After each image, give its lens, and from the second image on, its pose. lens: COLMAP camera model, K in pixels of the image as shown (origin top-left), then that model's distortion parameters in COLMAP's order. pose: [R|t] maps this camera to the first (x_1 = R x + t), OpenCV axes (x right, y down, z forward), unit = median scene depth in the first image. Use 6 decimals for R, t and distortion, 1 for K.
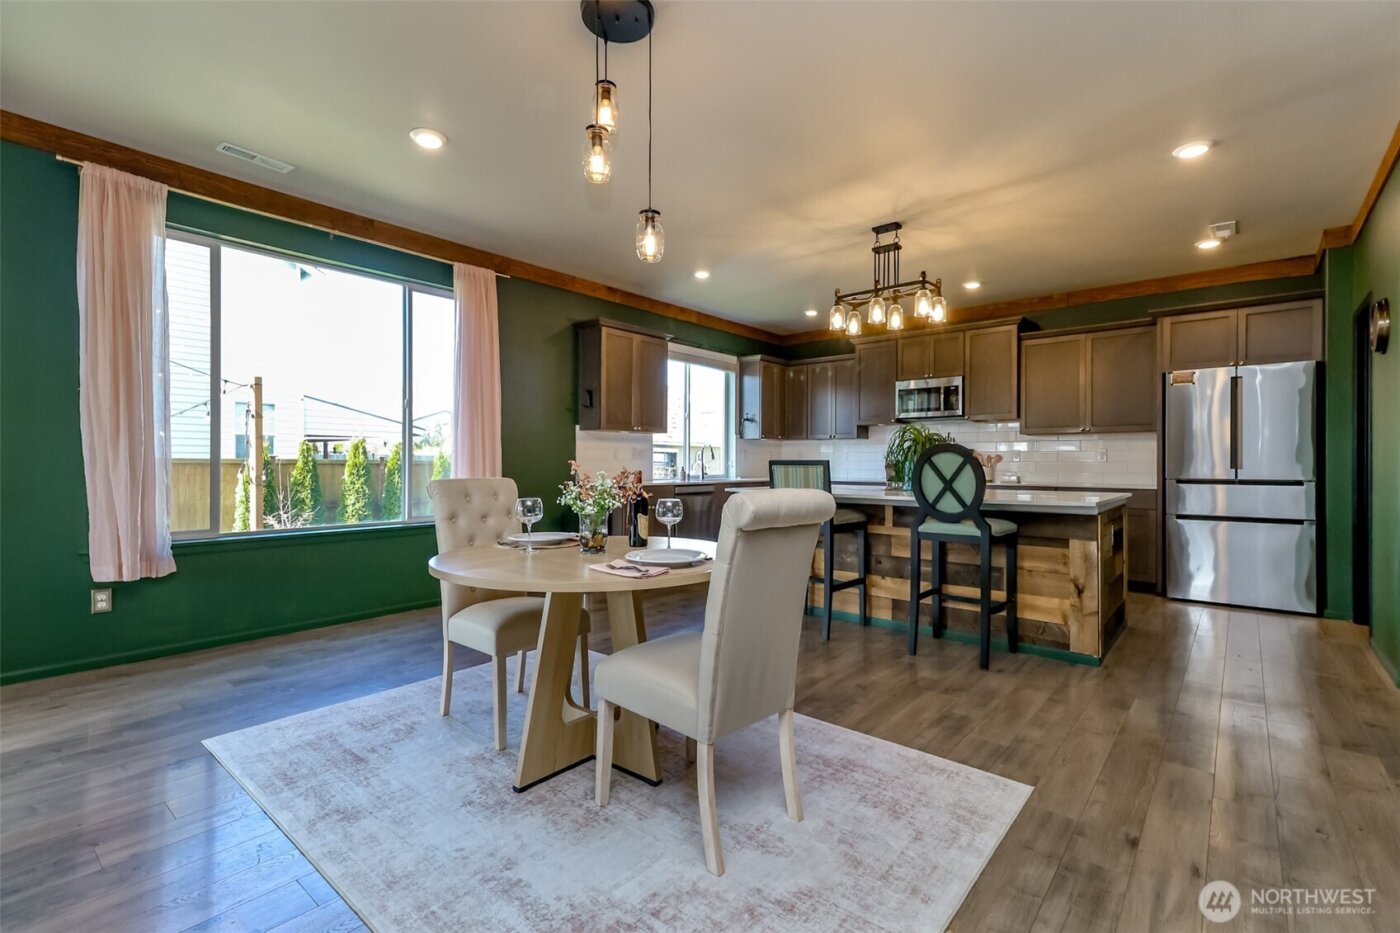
lens RADIAL K [[634.5, 0, 708.8], [0, 634.5, 465.1], [0, 0, 1]] dist [0.013289, 0.001885]
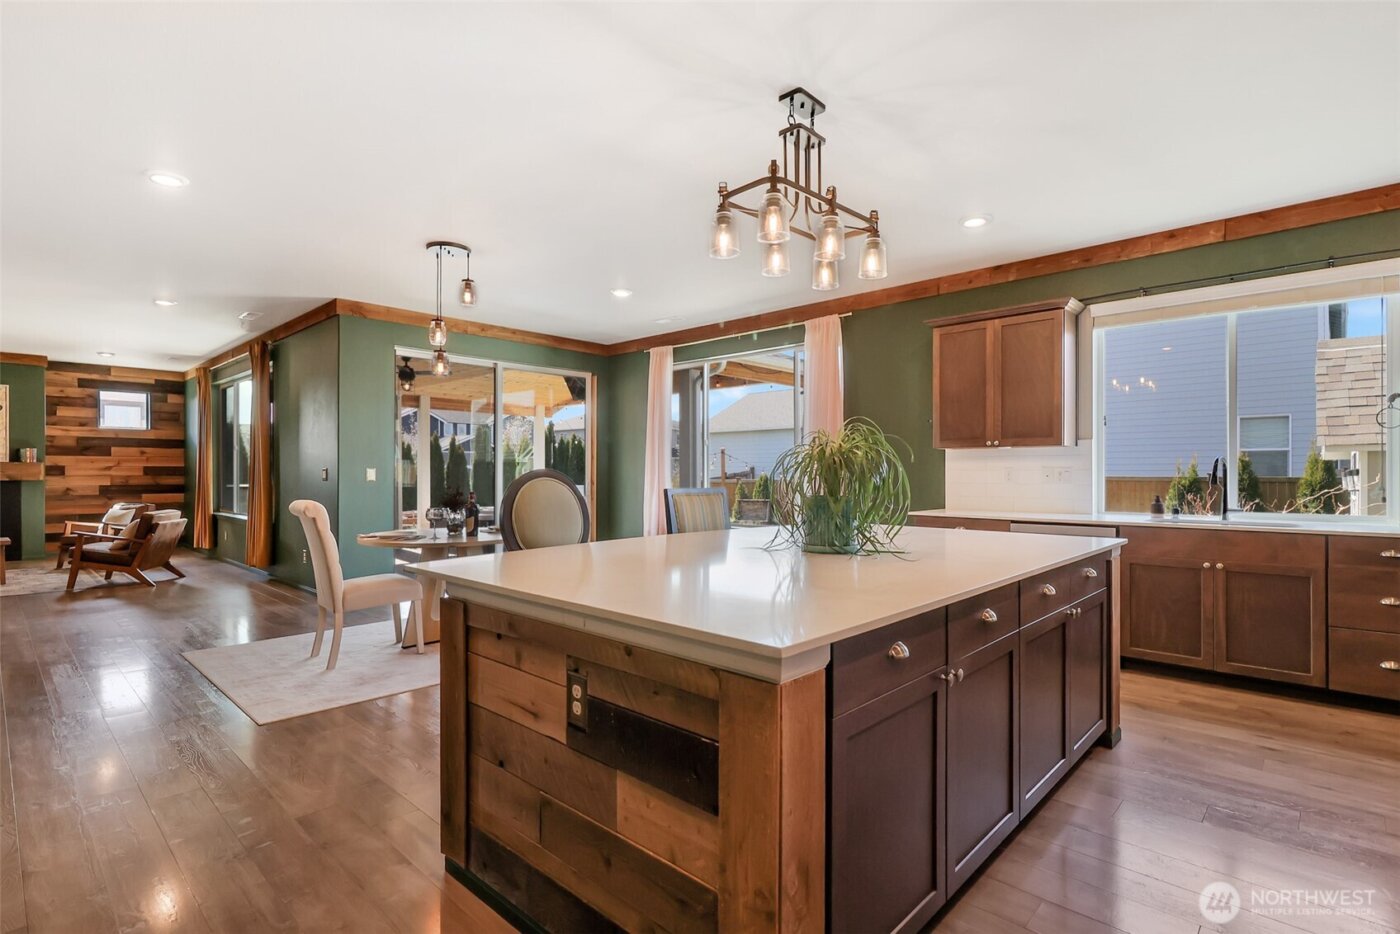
lens RADIAL K [[621.4, 0, 689.8], [0, 621.4, 469.2], [0, 0, 1]] dist [-0.007062, -0.000151]
pose [[-0.029879, -0.010492, -0.999498, 0.832681], [-0.004863, 0.999935, -0.010351, -0.021542], [0.999542, 0.004551, -0.029928, 0.849574]]
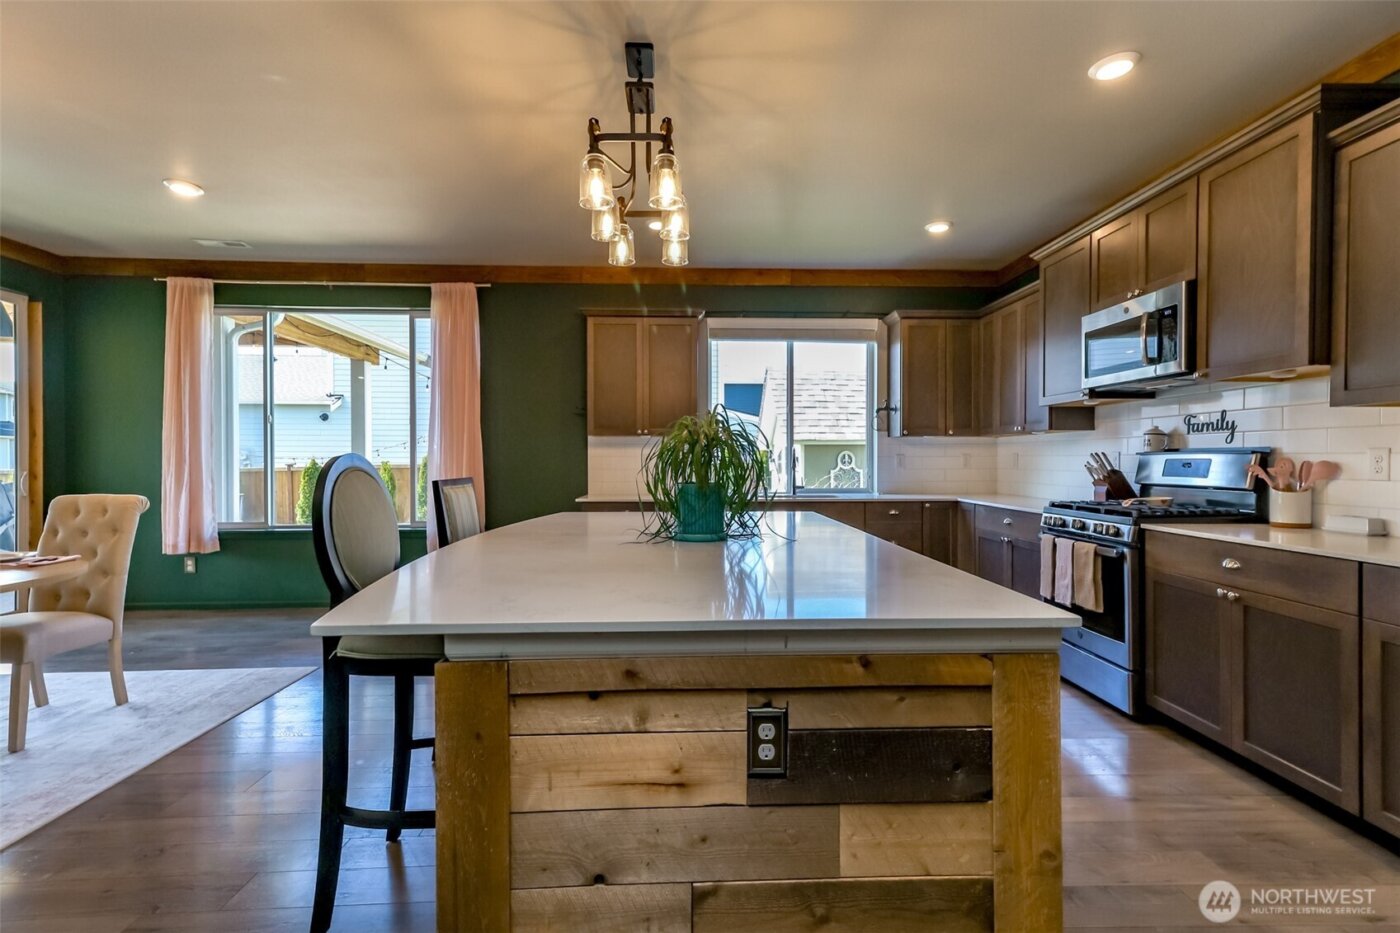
lens RADIAL K [[634.5, 0, 728.5], [0, 634.5, 461.8], [0, 0, 1]] dist [0.013289, 0.001885]
pose [[0.667358, -0.001261, -0.744736, 0.749085], [-0.000949, 0.999996, -0.002544, -0.021389], [0.744736, 0.002405, 0.667354, 0.688802]]
